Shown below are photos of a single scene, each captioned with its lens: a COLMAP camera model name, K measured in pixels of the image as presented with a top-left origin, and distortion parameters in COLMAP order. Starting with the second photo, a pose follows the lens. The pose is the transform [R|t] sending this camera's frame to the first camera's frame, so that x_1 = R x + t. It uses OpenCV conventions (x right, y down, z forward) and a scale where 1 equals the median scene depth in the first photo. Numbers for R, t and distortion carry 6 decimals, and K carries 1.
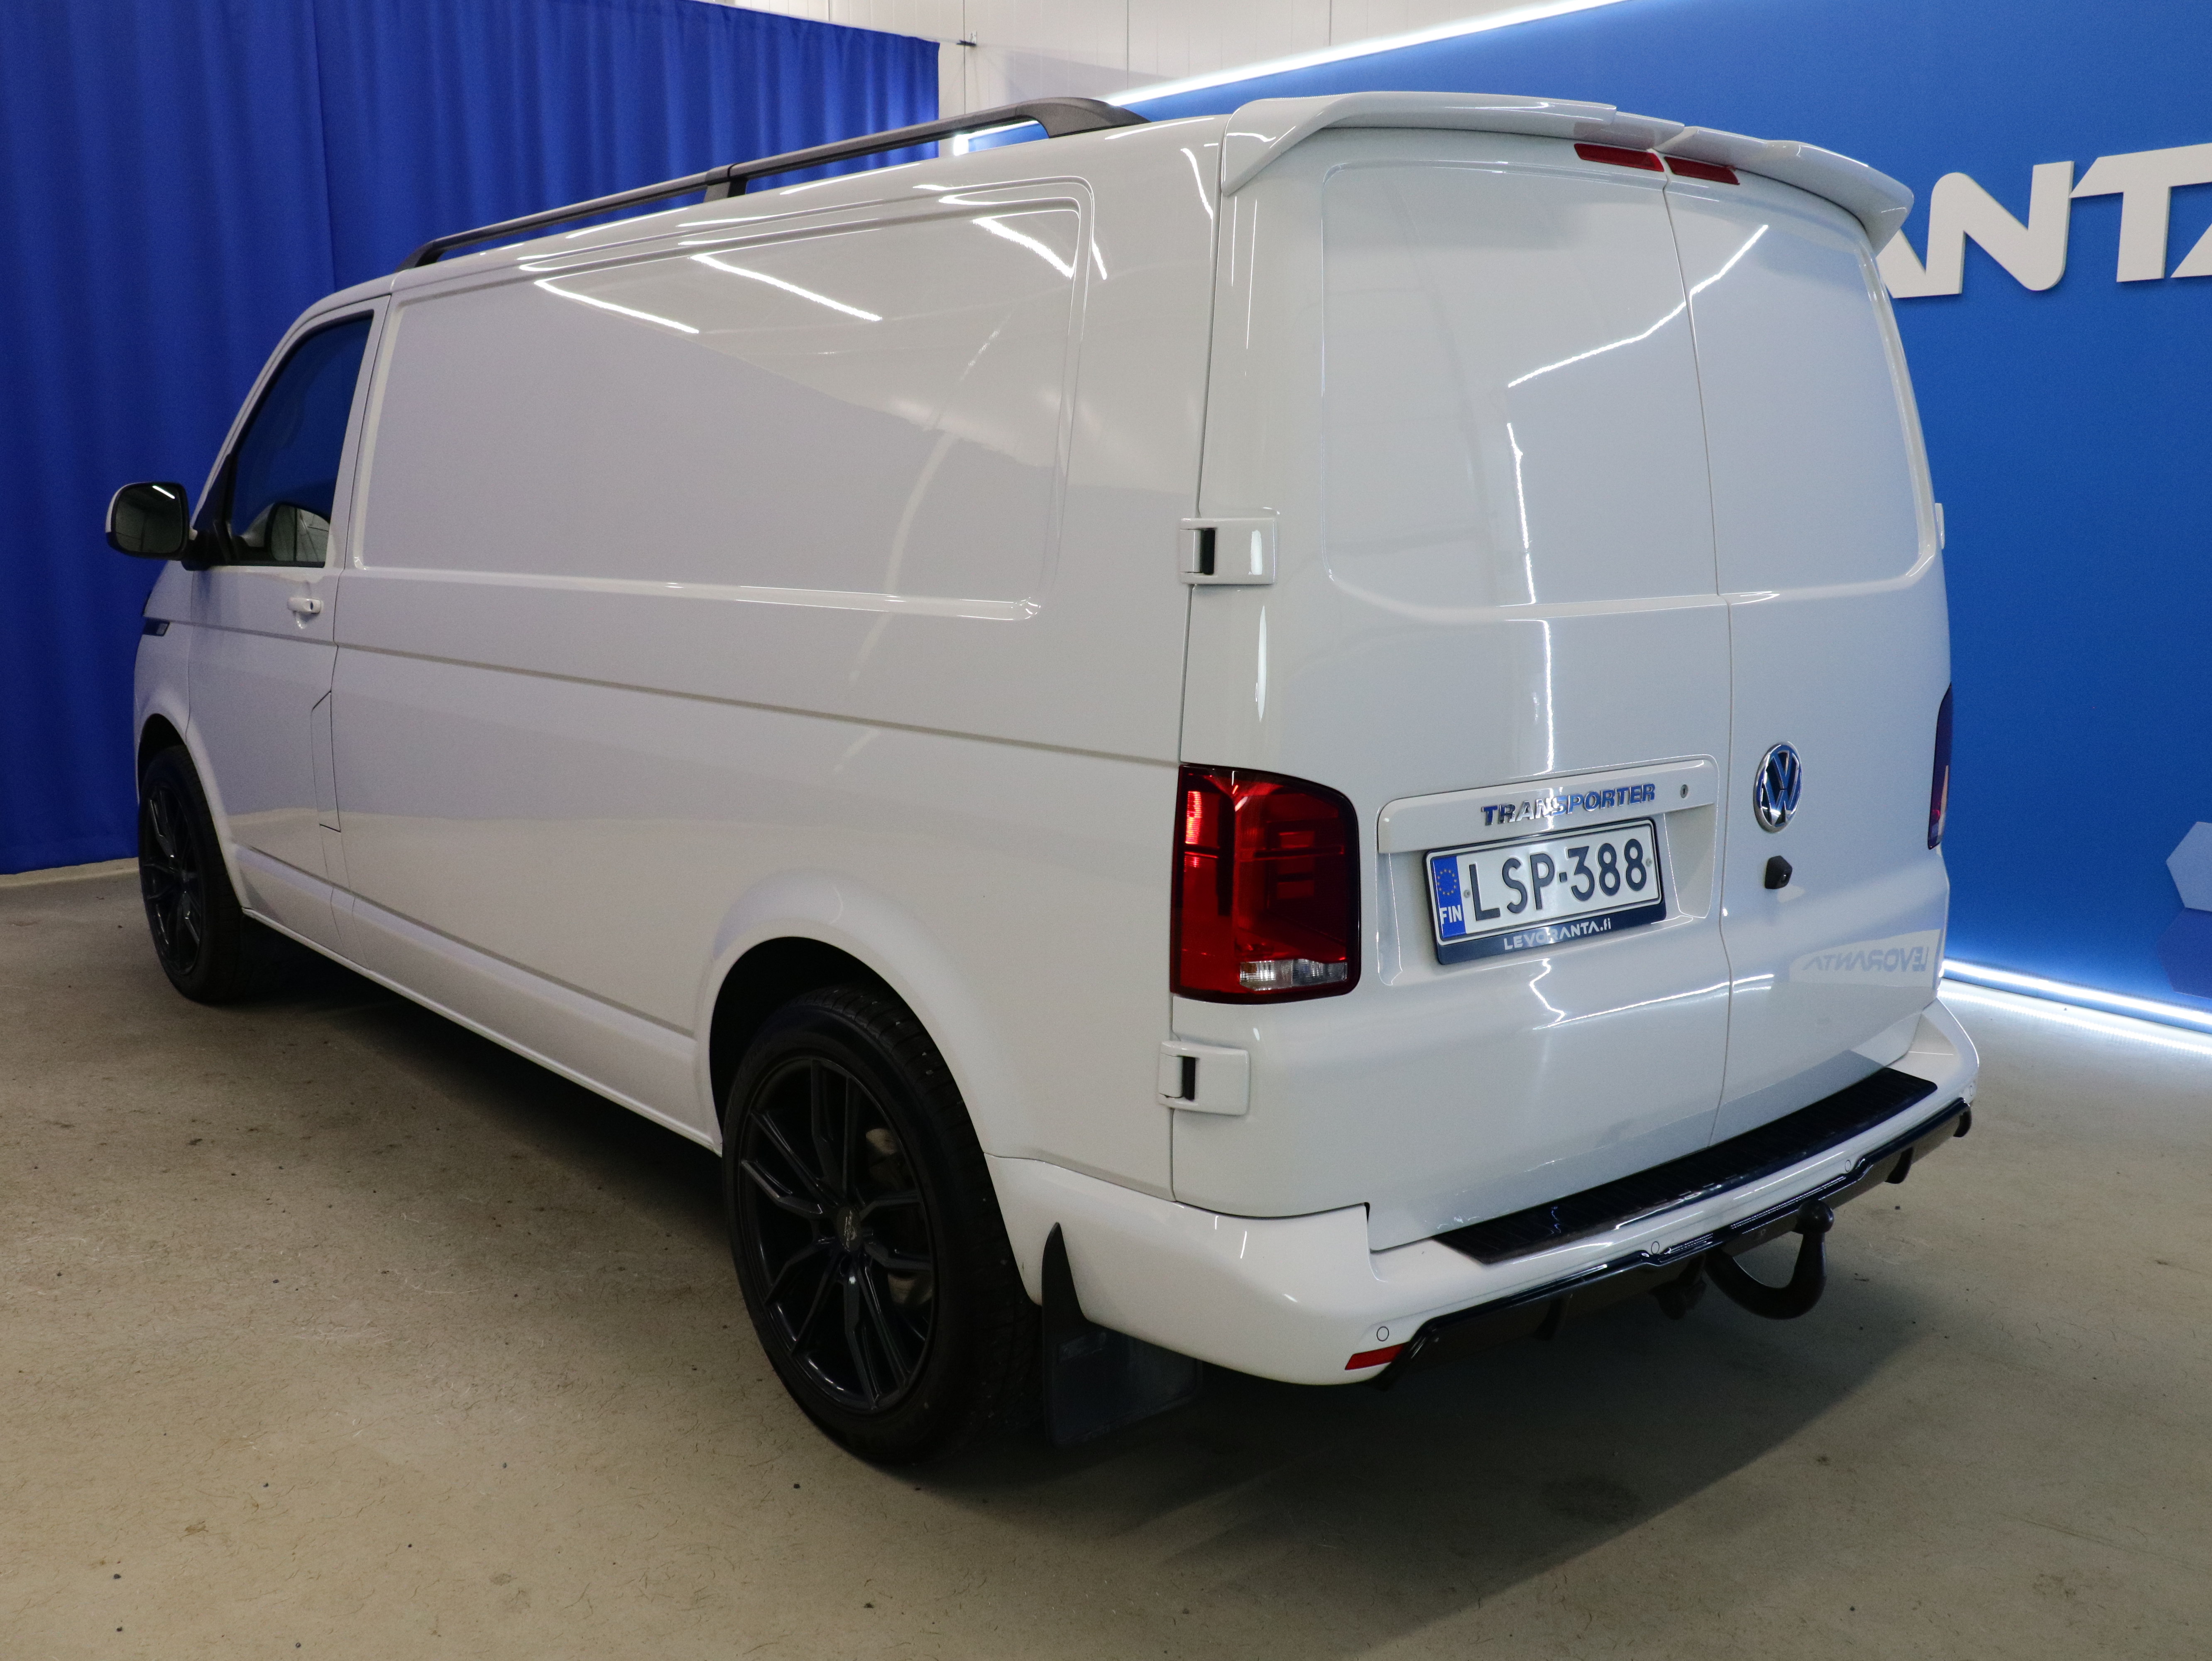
lens RADIAL K [[1990.5, 0, 1106.0], [0, 1990.5, 830.5], [0, 0, 1]] dist [-0.024397, 0.017582]
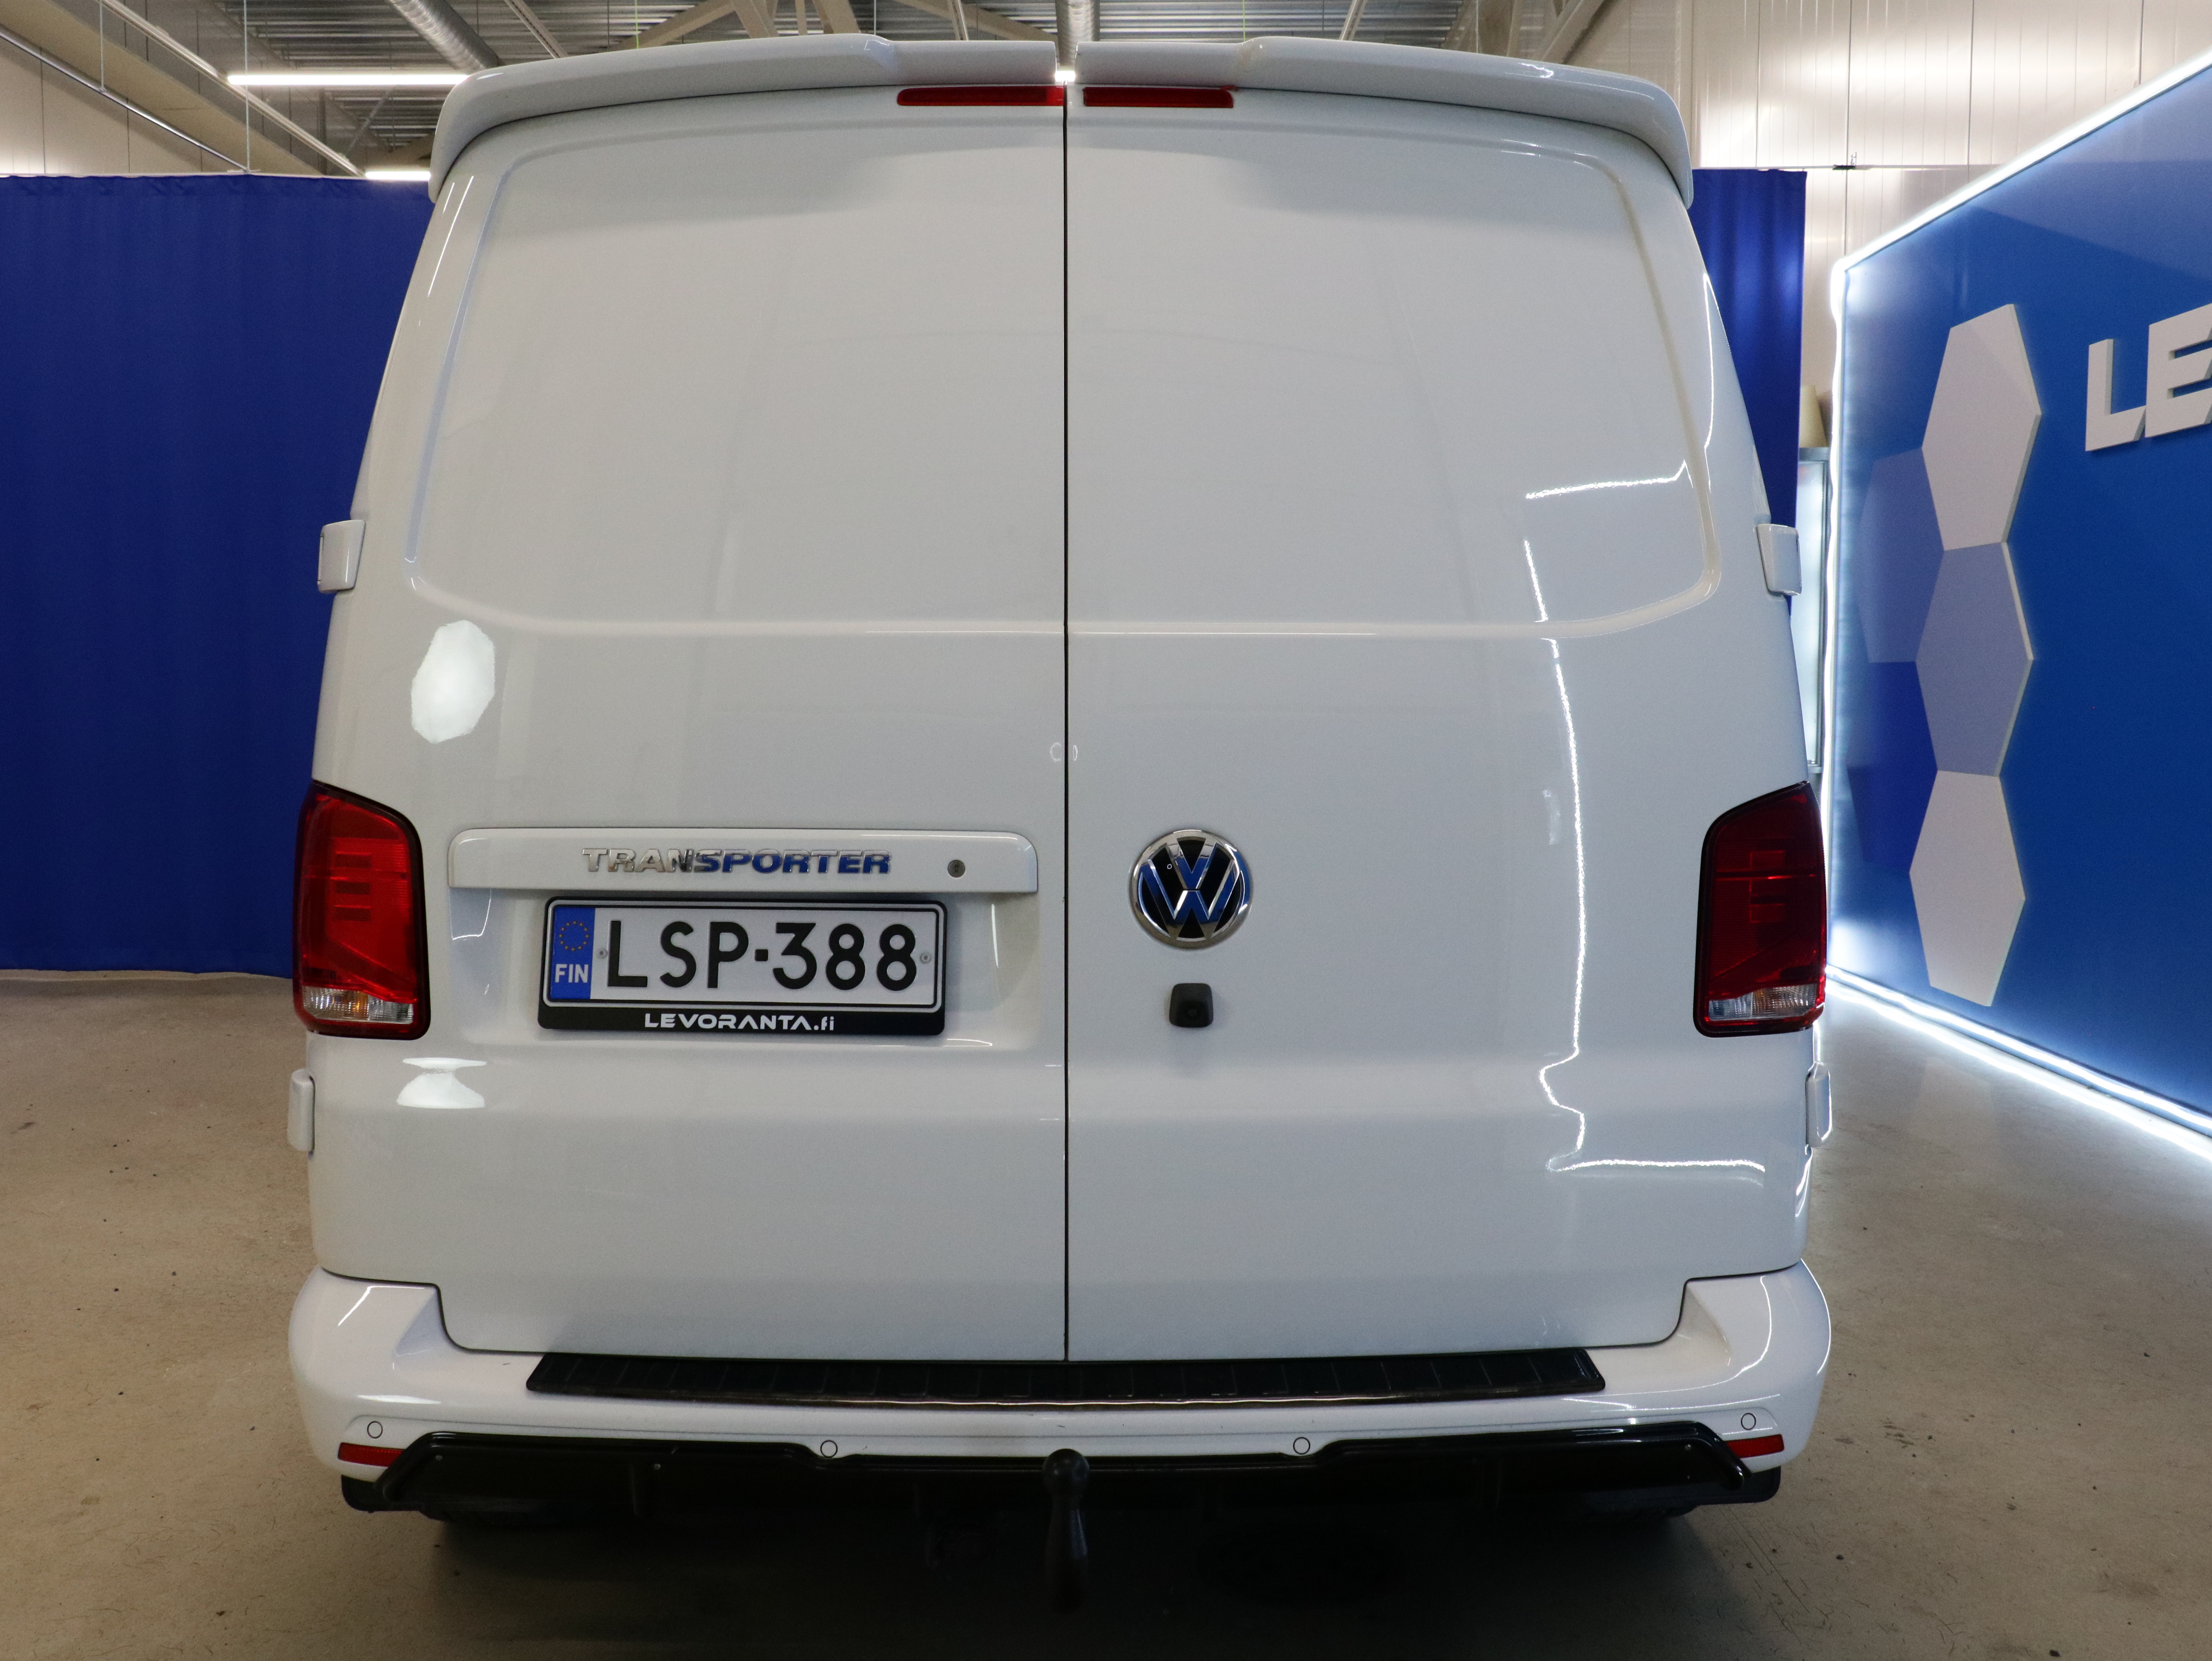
lens RADIAL K [[1990.5, 0, 1106.0], [0, 1990.5, 830.5], [0, 0, 1]] dist [-0.024397, 0.017582]
pose [[0.774587, 0.046867, -0.630729, 0.846952], [-0.116659, 0.990727, -0.069650, 0.012987], [0.621616, 0.127530, 0.772871, 0.444097]]
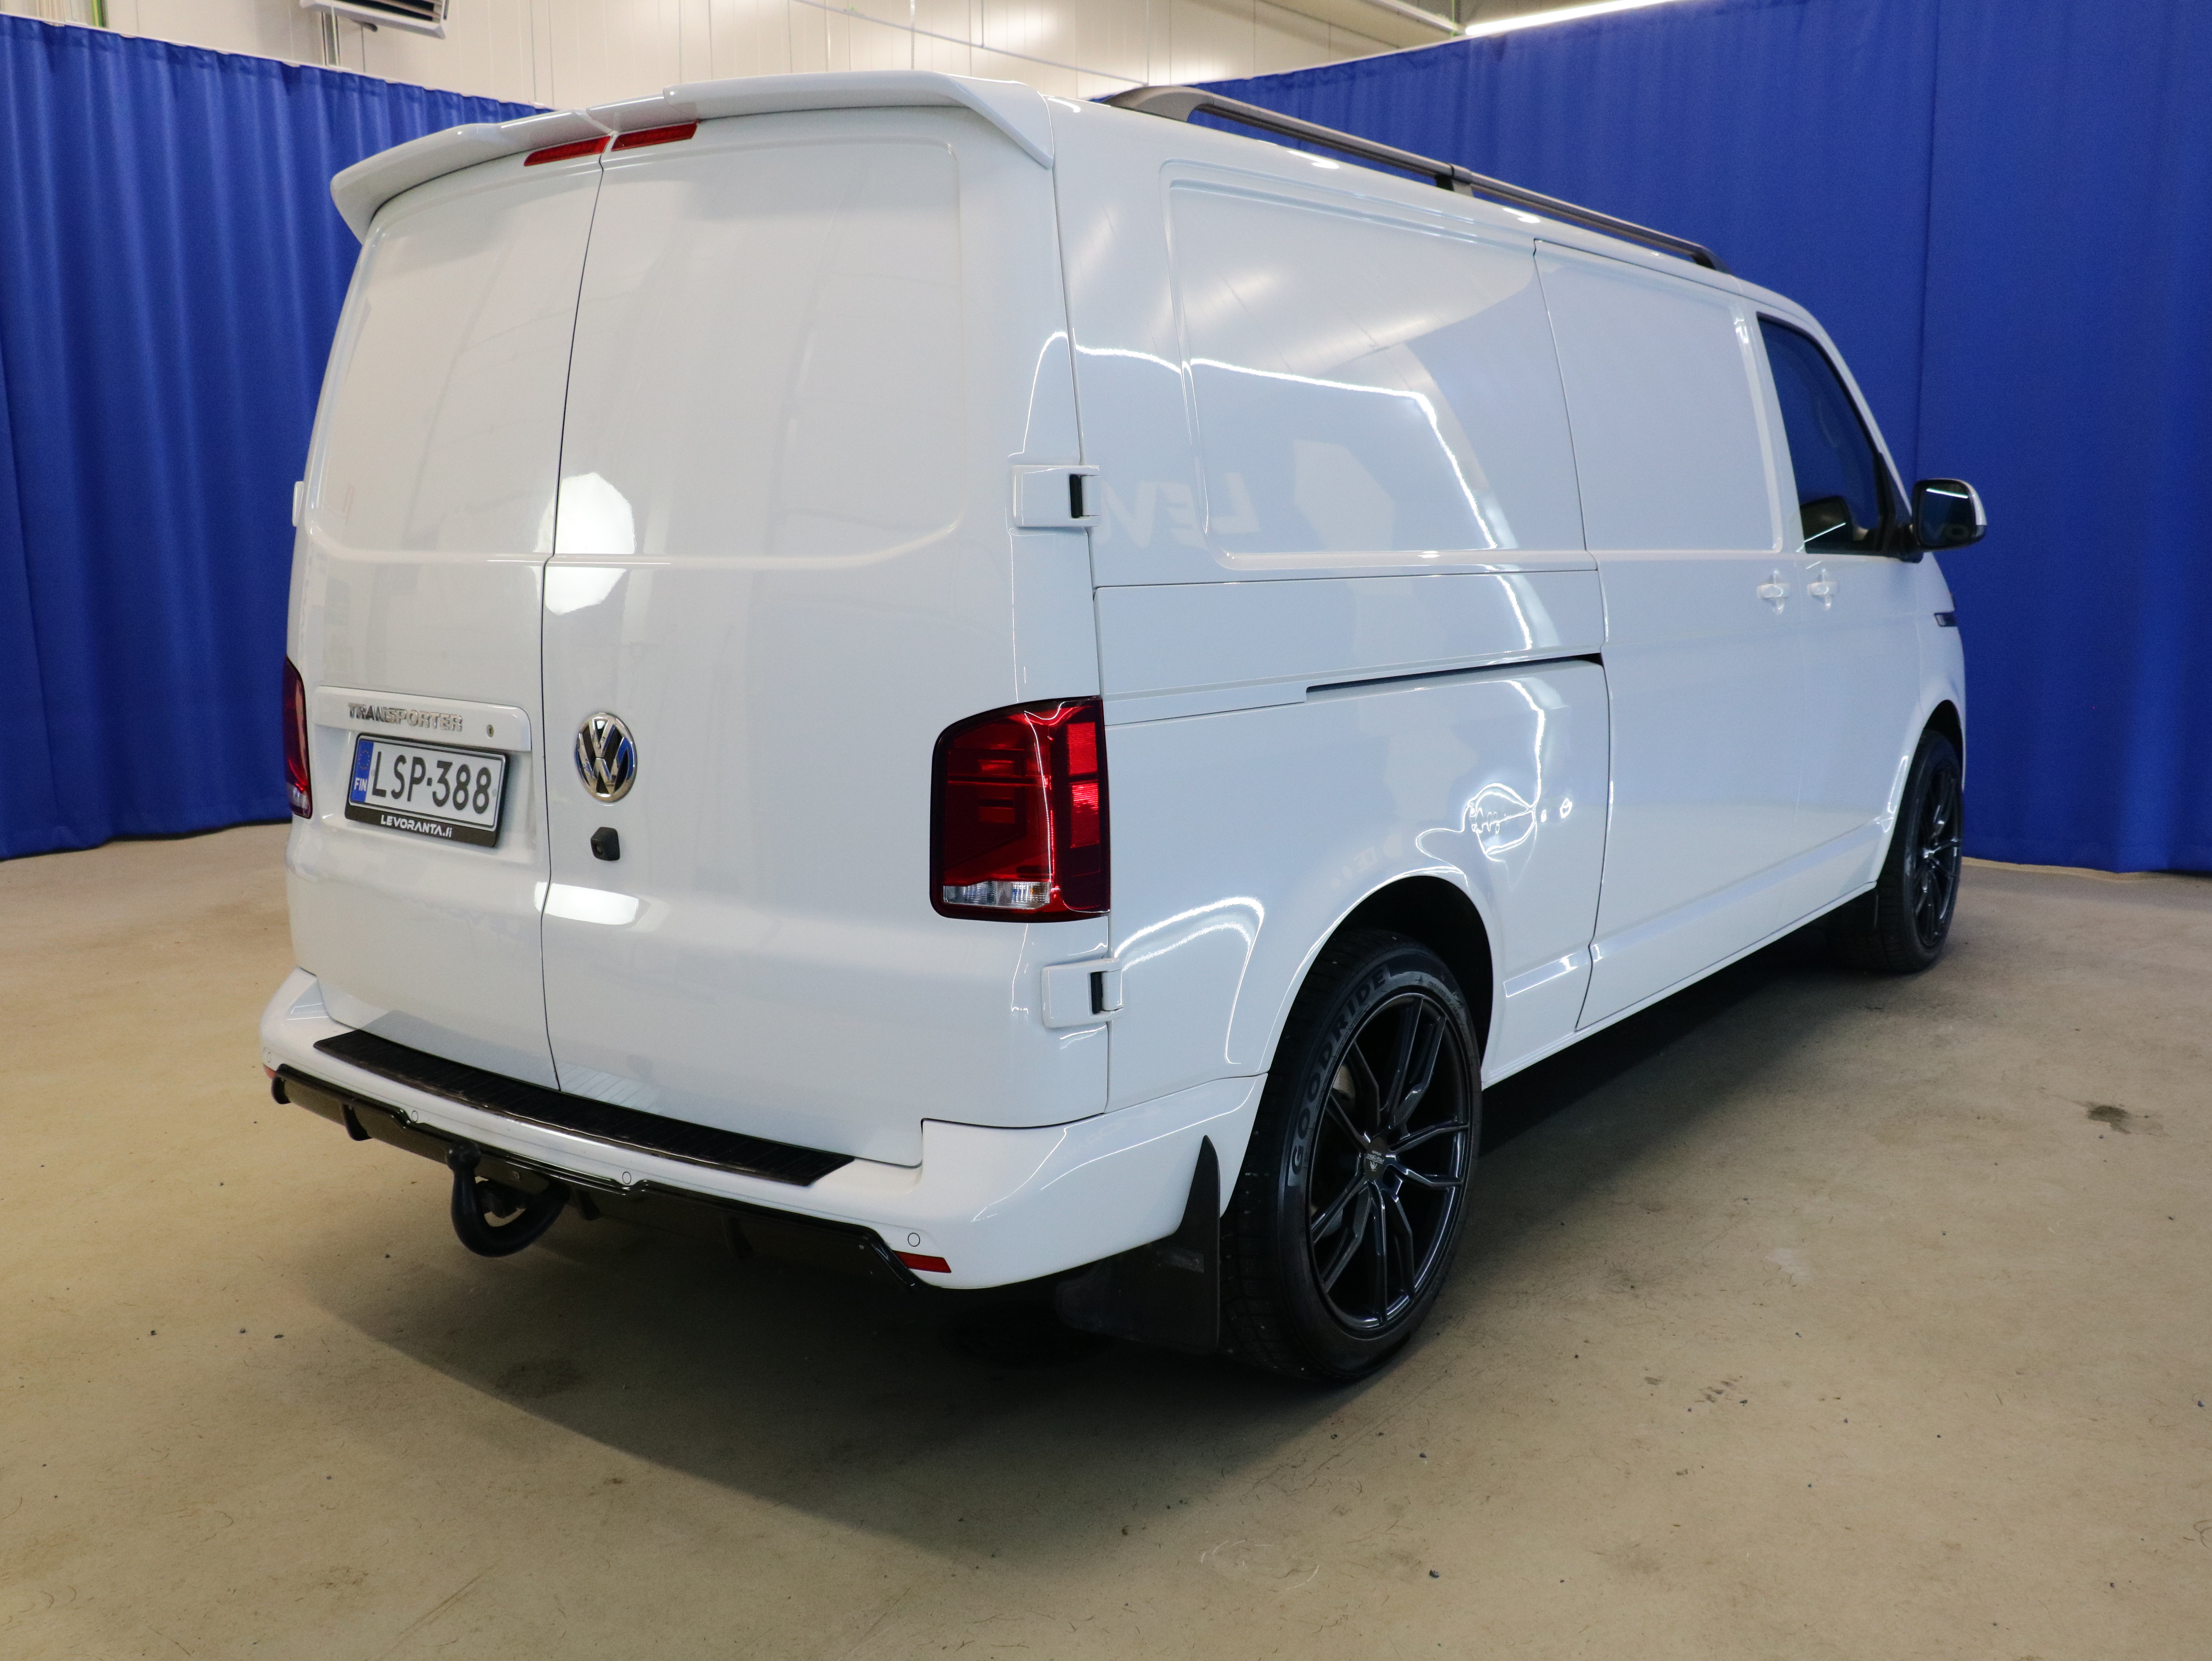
lens RADIAL K [[1990.5, 0, 1106.0], [0, 1990.5, 830.5], [0, 0, 1]] dist [-0.024397, 0.017582]
pose [[0.234818, 0.155527, -0.959516, 1.462874], [-0.172383, 0.978133, 0.116358, -0.155668], [0.956632, 0.138082, 0.256494, 1.077436]]
